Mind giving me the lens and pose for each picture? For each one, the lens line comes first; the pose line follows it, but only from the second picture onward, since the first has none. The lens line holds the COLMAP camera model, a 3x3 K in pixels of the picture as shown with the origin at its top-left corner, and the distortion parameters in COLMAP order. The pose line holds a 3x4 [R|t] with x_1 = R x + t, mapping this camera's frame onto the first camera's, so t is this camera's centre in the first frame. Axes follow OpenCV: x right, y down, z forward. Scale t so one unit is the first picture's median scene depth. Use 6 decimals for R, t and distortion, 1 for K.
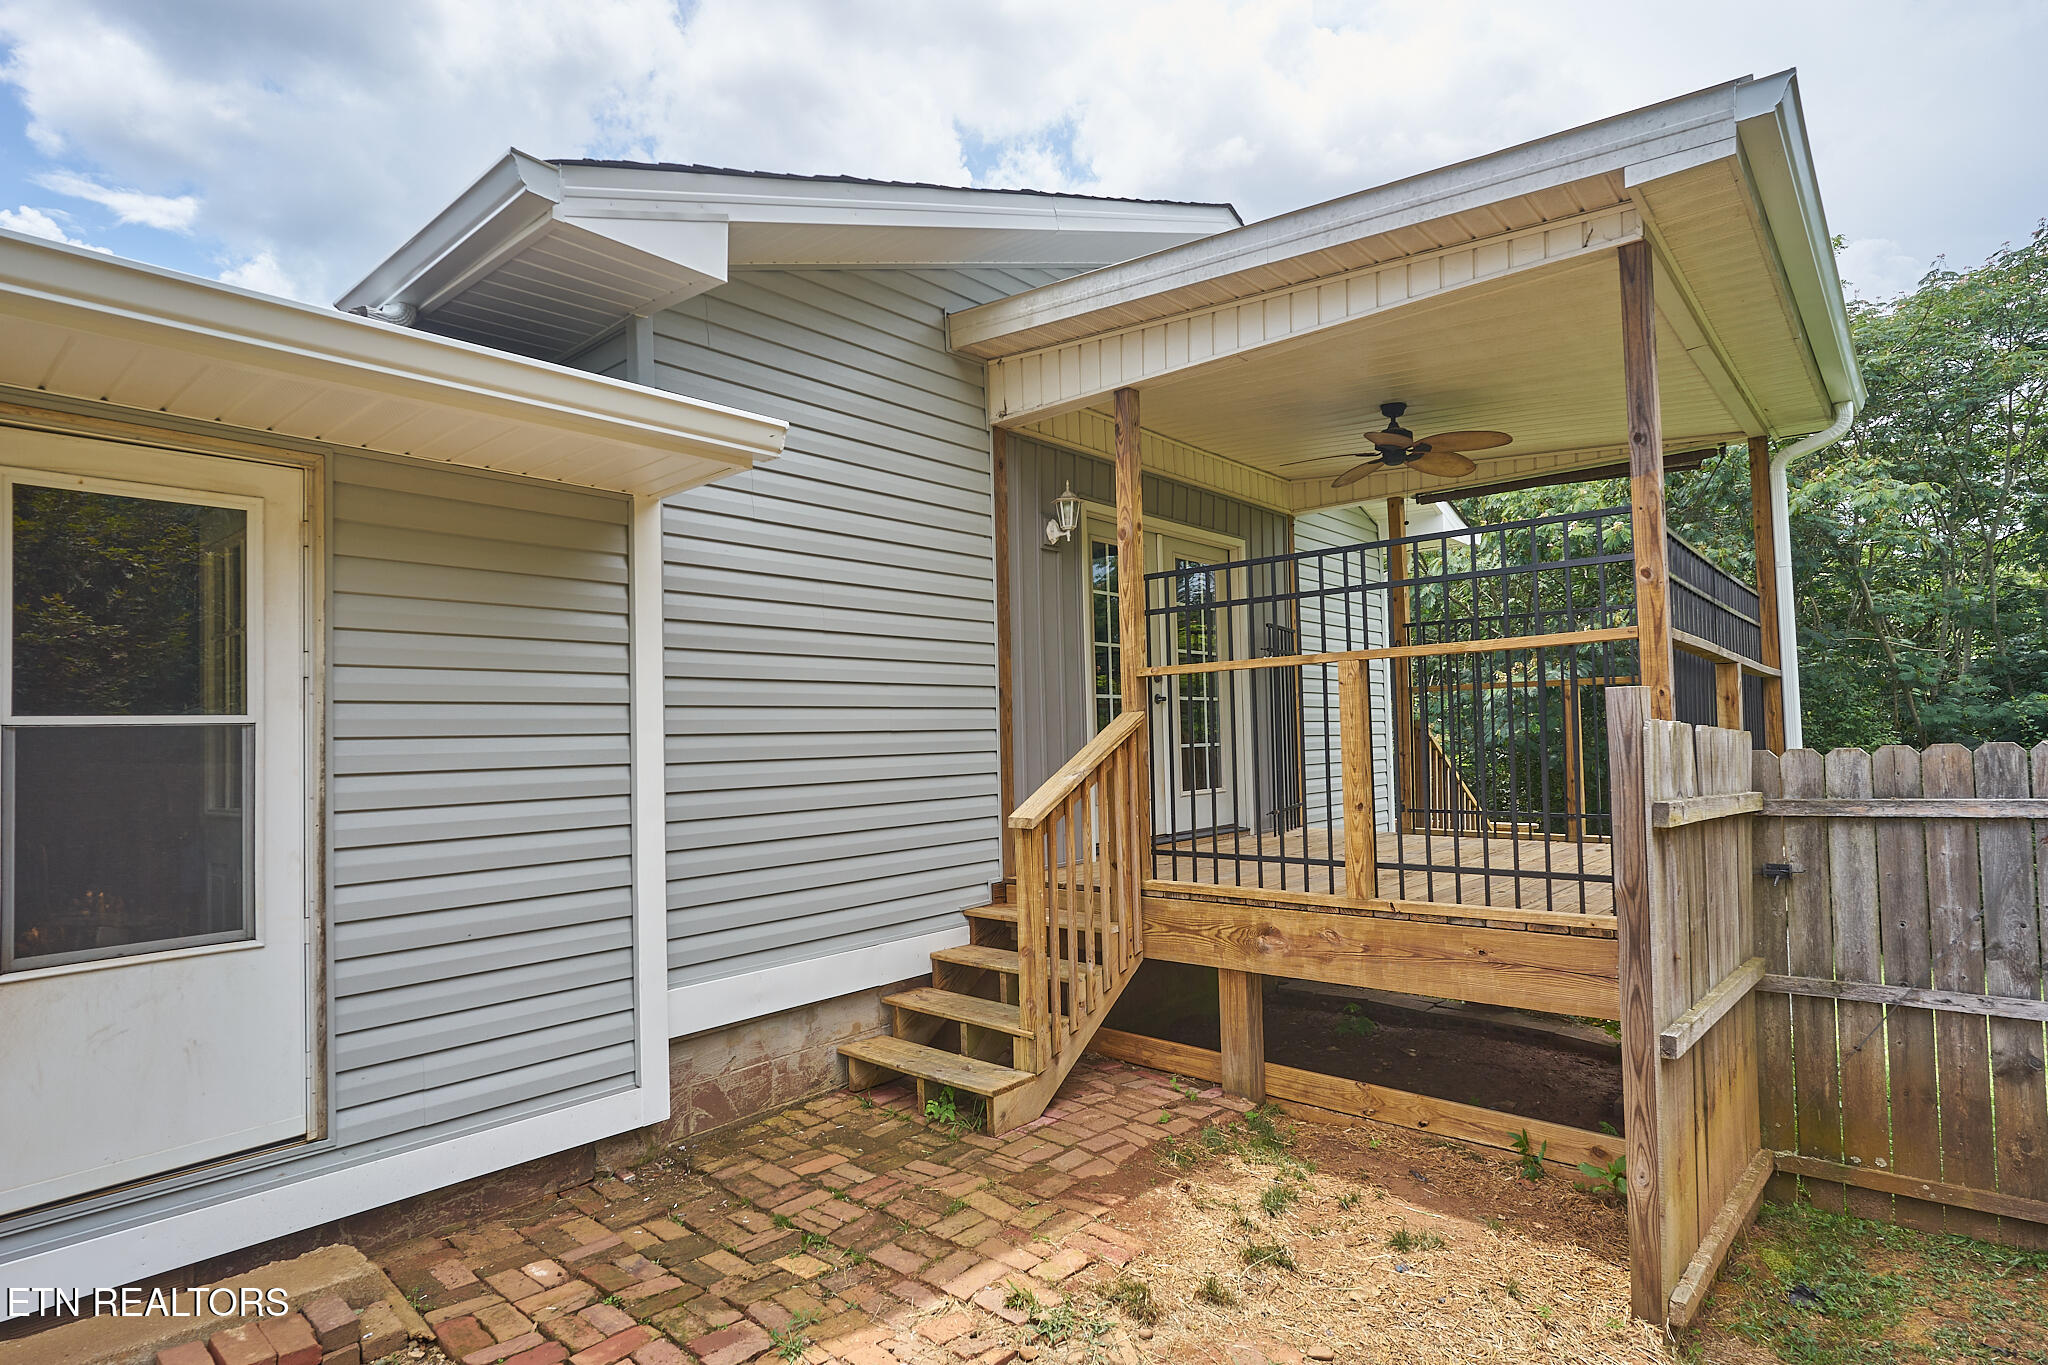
lens RADIAL K [[1070.0, 0, 1031.5], [0, 1070.0, 703.8], [0, 0, 1]] dist [0.004704, -0.001560]
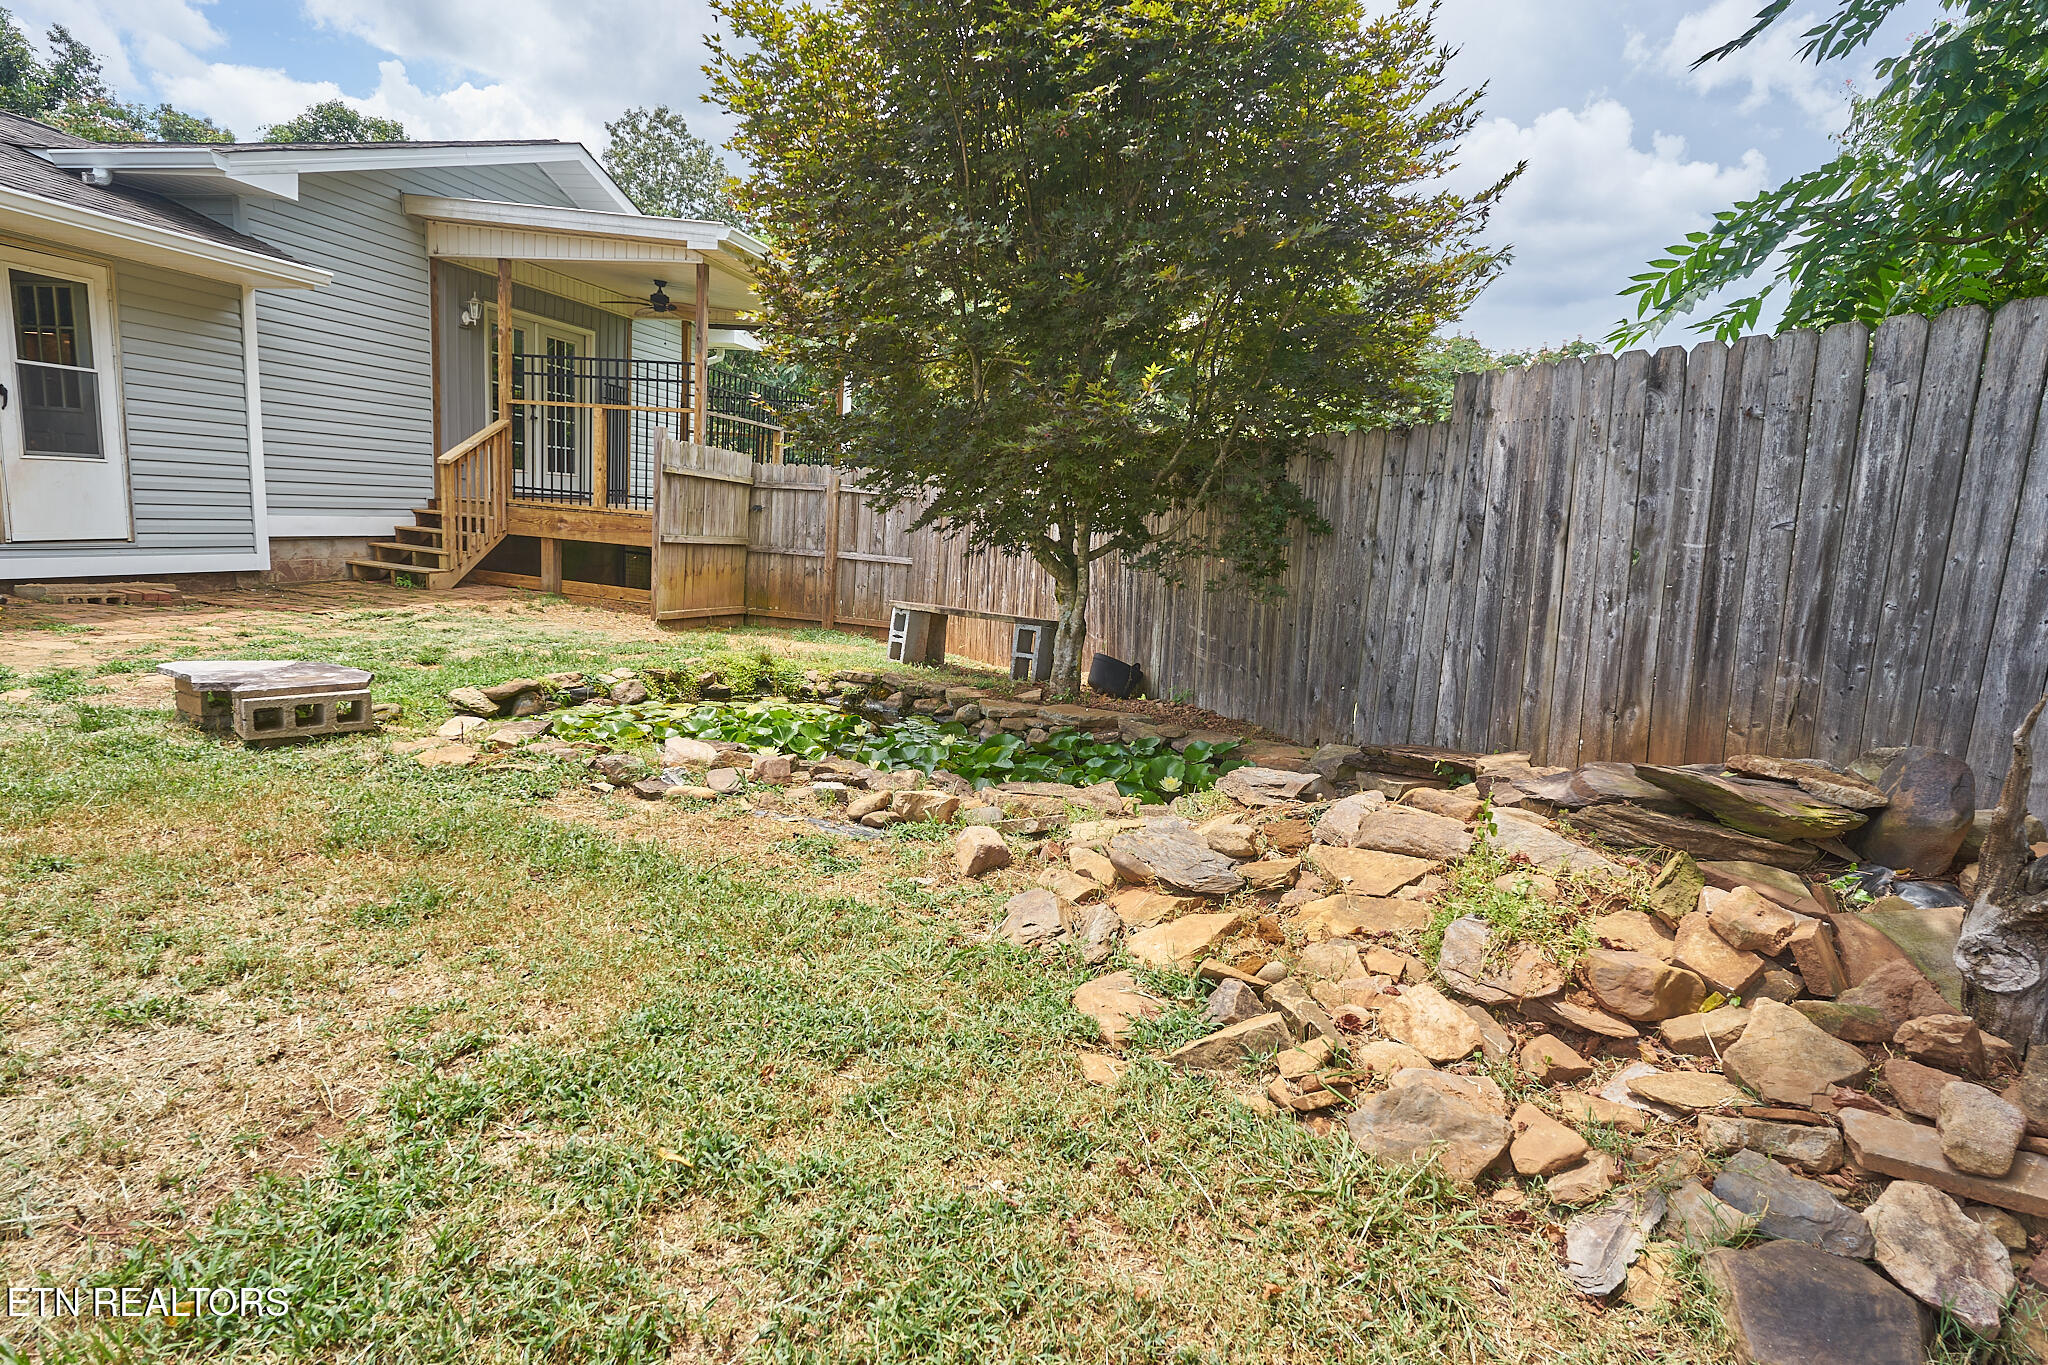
lens RADIAL K [[1070.0, 0, 1021.9], [0, 1070.0, 694.6], [0, 0, 1]] dist [0.004704, -0.001560]
pose [[0.888947, 0.012341, 0.457843, 0.044045], [-0.111676, 0.975306, 0.190542, 0.021353], [-0.444185, -0.220512, 0.868374, -1.550734]]
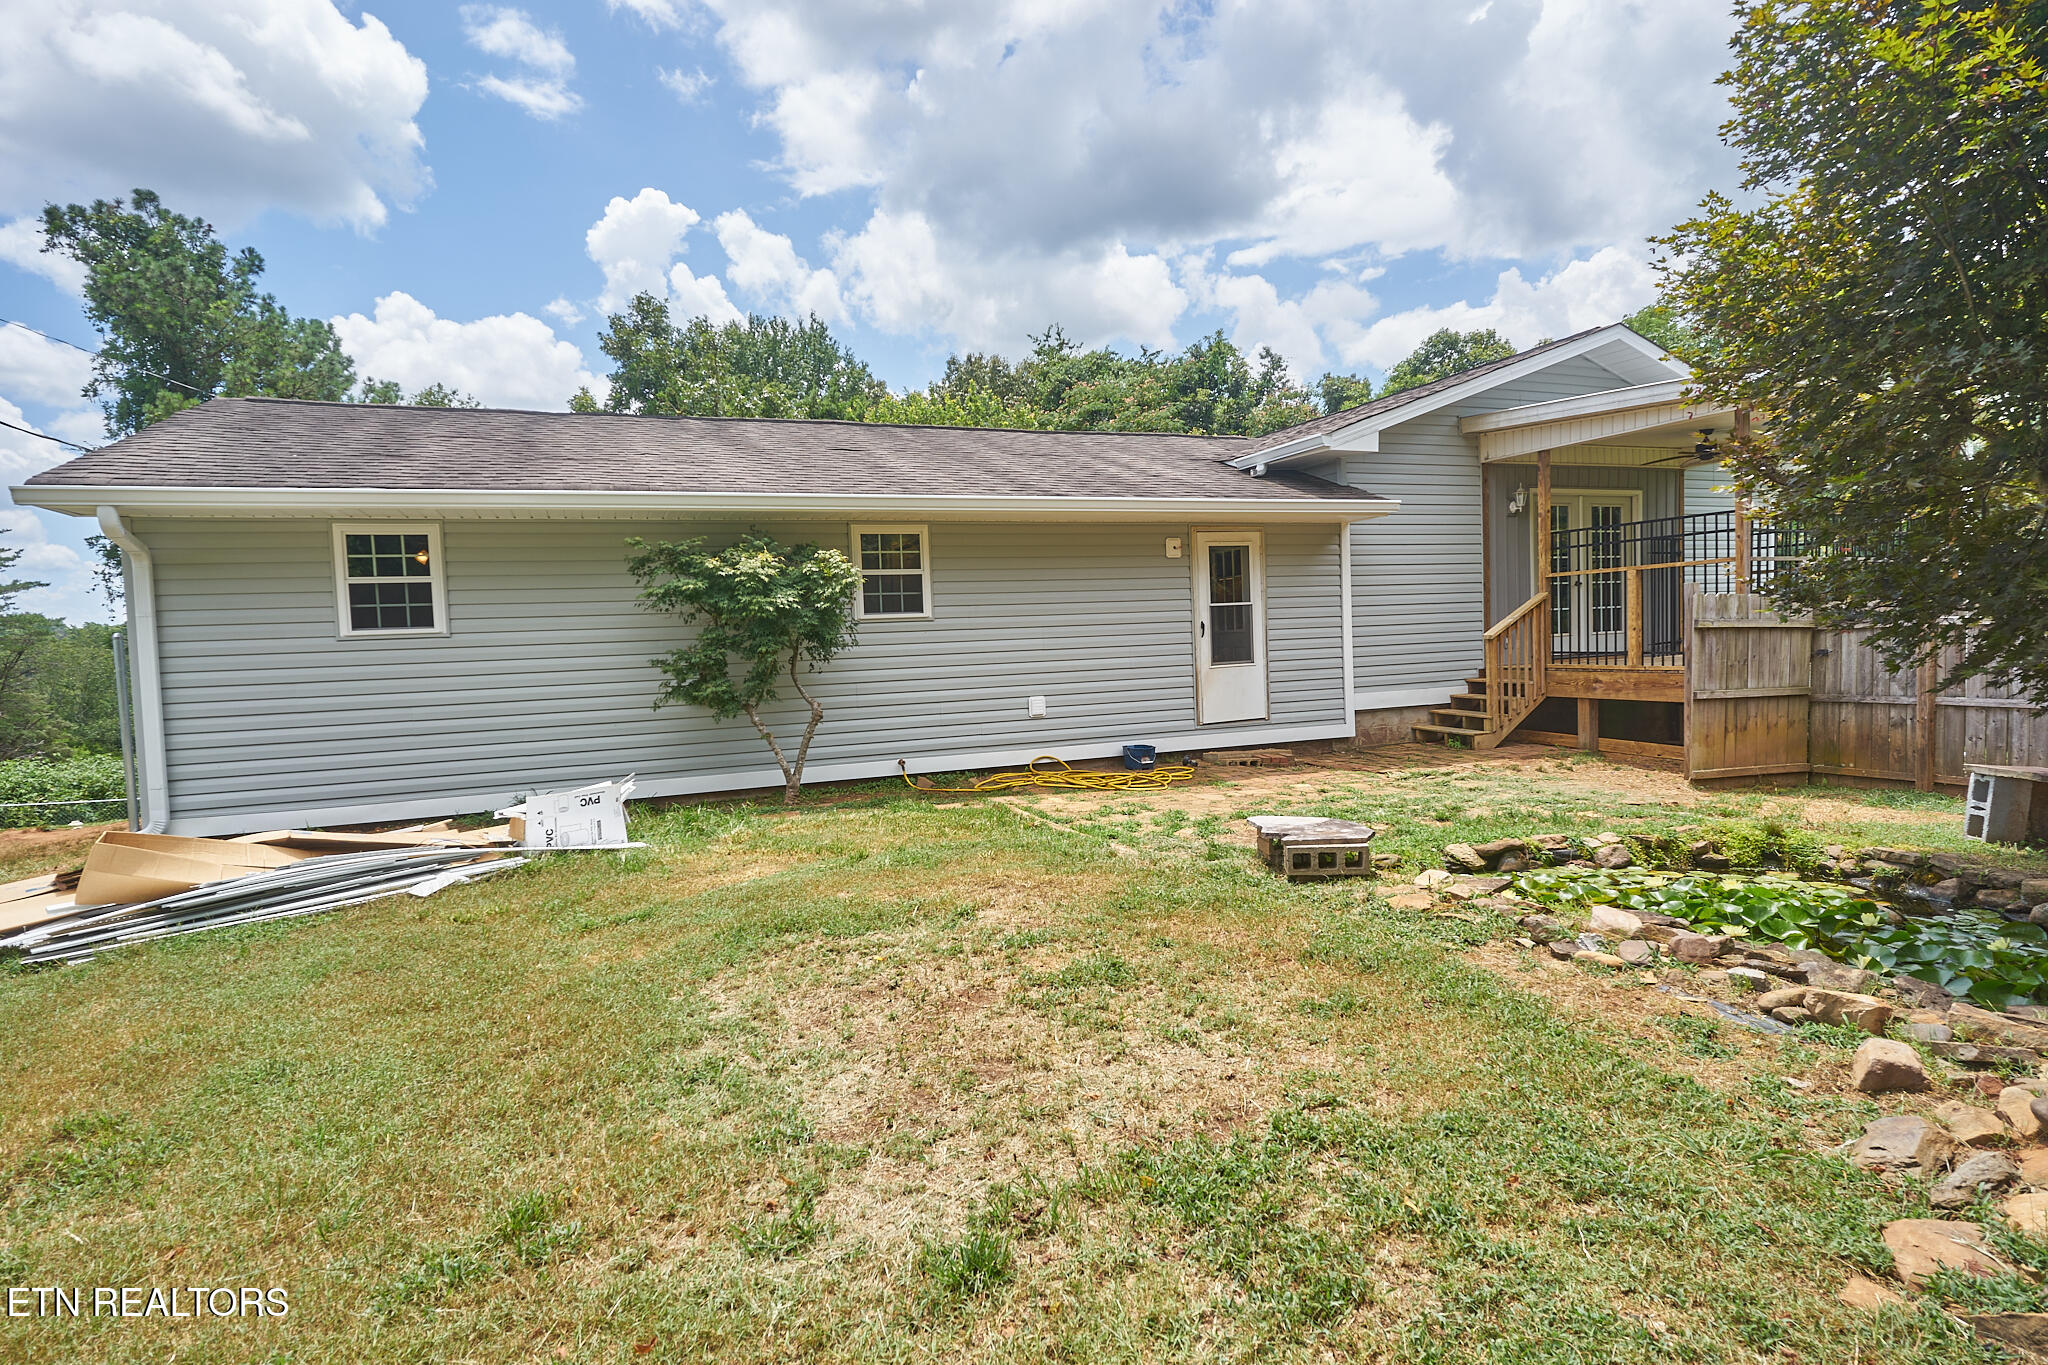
lens RADIAL K [[1070.0, 0, 1037.2], [0, 1070.0, 695.8], [0, 0, 1]] dist [0.004704, -0.001560]
pose [[0.896062, 0.016692, -0.443616, 0.156603], [0.030868, 0.994531, 0.099772, -0.038366], [0.442855, -0.103095, 0.890646, -1.713636]]
